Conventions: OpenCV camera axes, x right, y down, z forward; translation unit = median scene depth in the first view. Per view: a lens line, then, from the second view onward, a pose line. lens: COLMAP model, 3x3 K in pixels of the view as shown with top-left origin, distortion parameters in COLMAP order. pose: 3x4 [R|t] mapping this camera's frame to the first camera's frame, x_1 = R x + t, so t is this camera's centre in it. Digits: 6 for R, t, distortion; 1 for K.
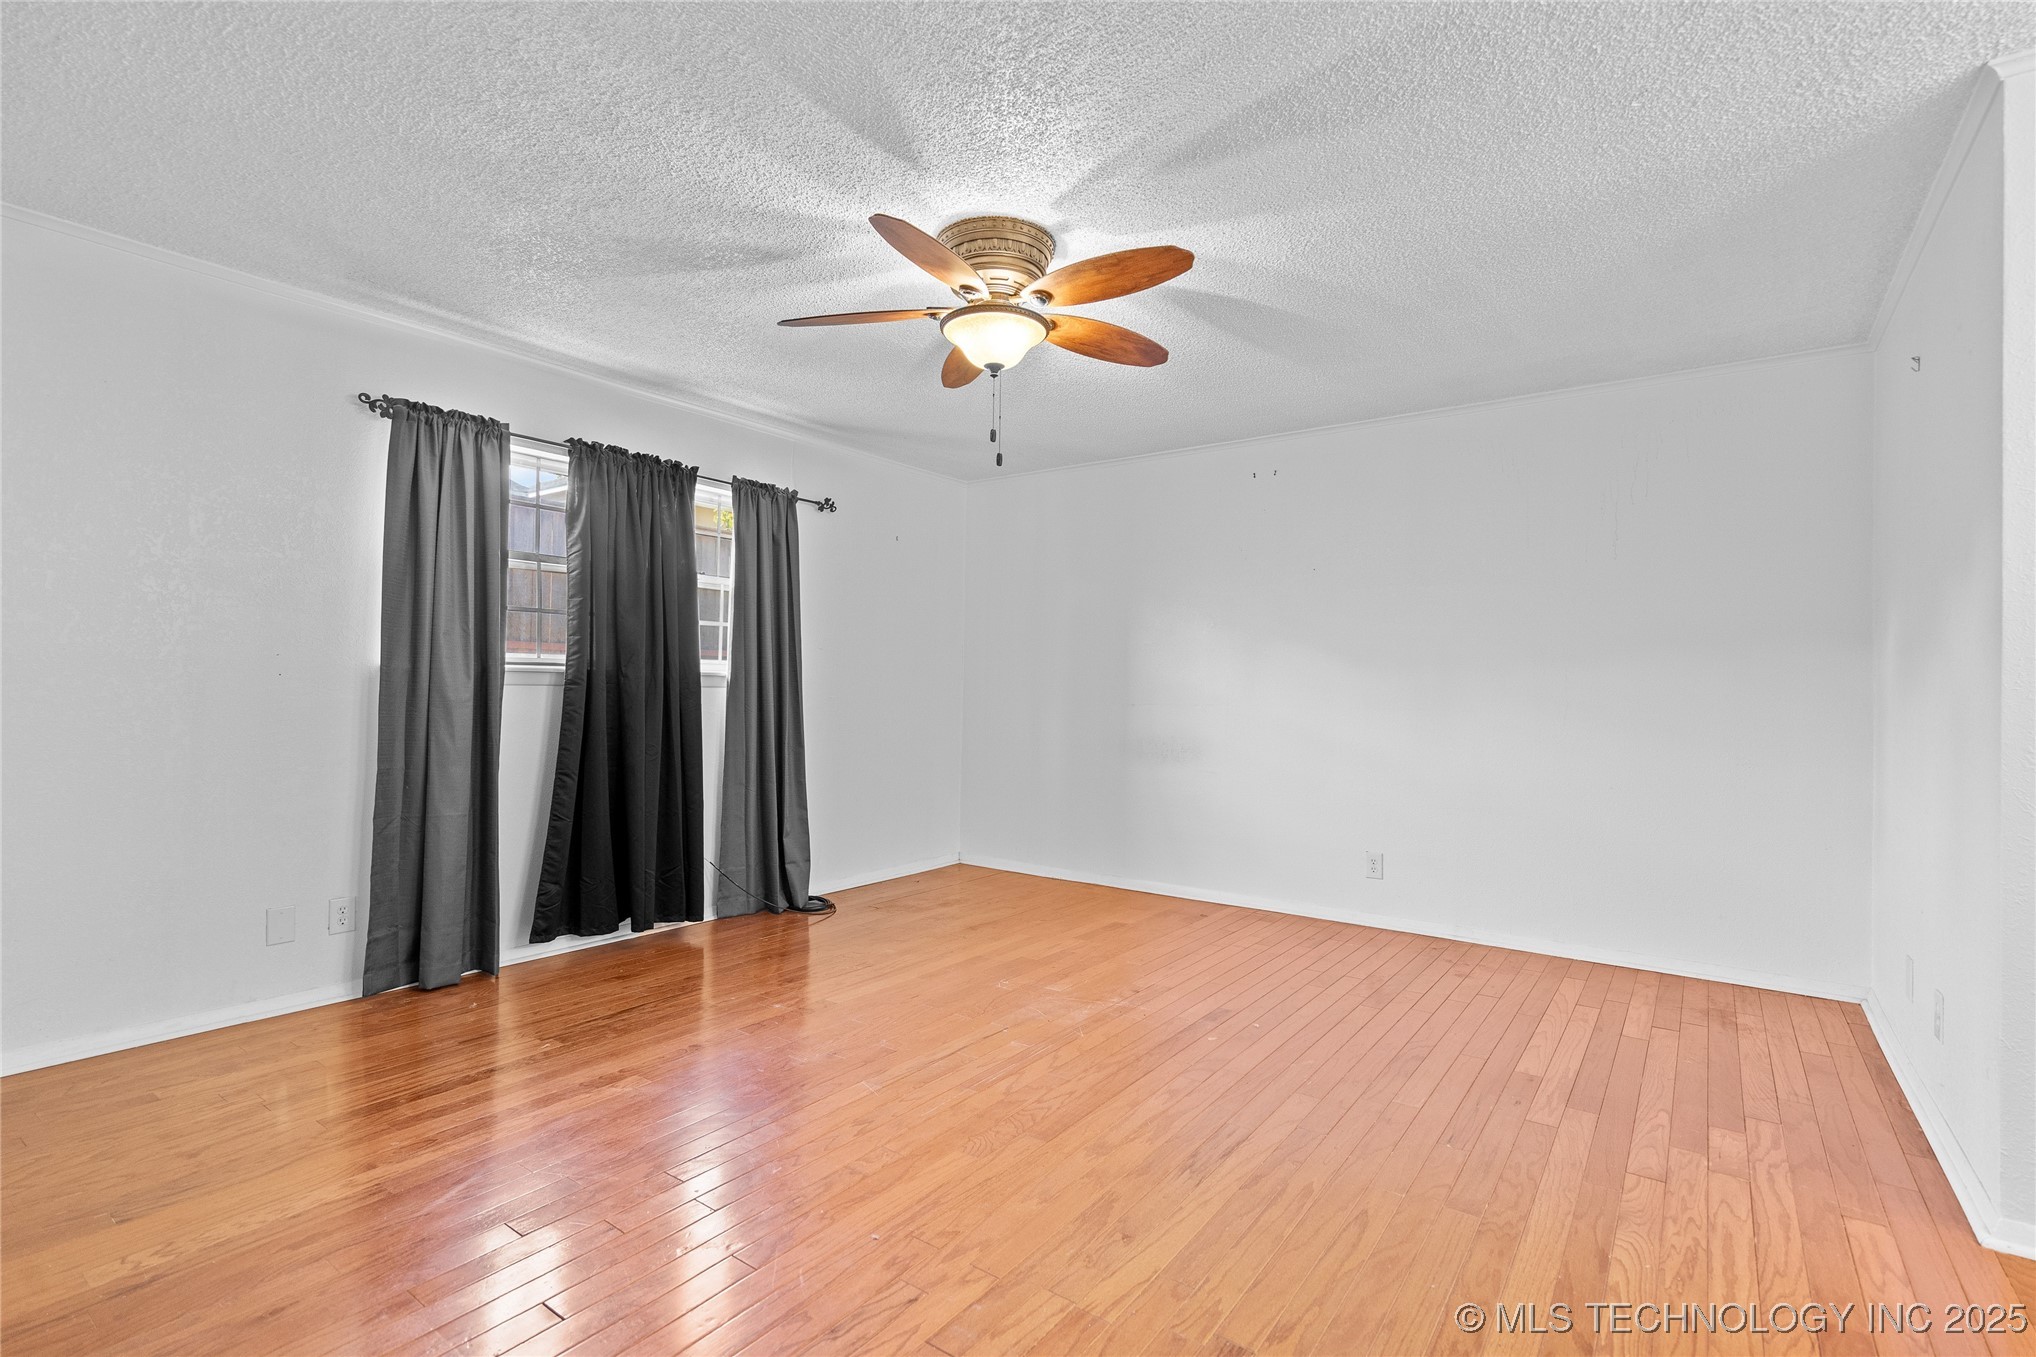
lens RADIAL K [[934.8, 0, 1015.8], [0, 934.8, 679.1], [0, 0, 1]] dist [-0.000884, 0.001356]
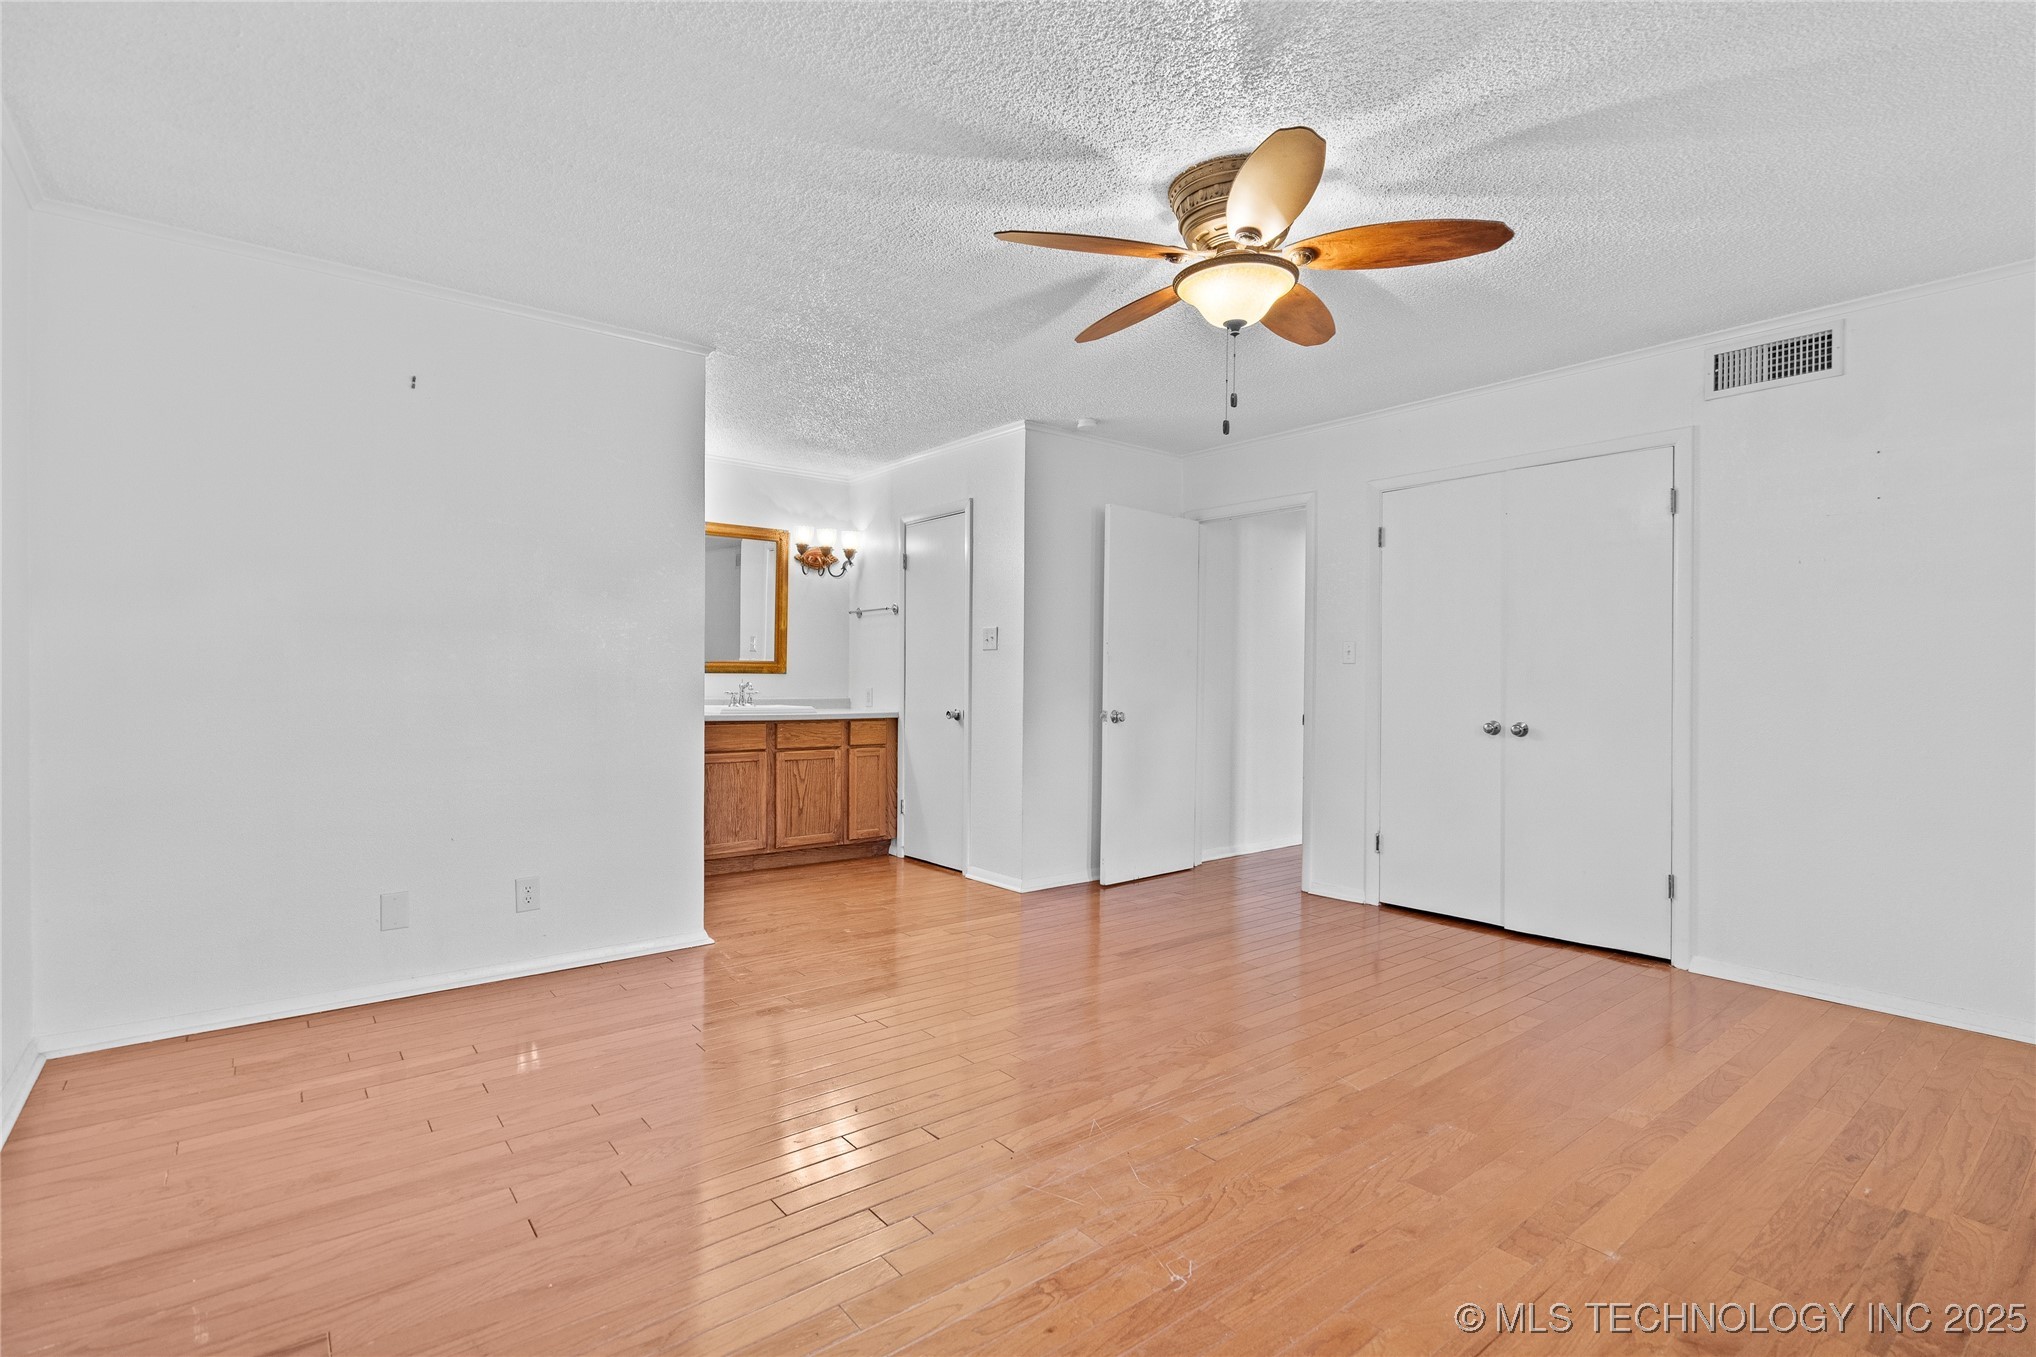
lens RADIAL K [[934.8, 0, 1015.8], [0, 934.8, 679.1], [0, 0, 1]] dist [-0.000884, 0.001356]
pose [[-0.963643, -0.022467, 0.266246, -0.069141], [-0.024303, 0.999698, -0.003604, 0.027461], [-0.266084, -0.009944, -0.963898, 1.951997]]
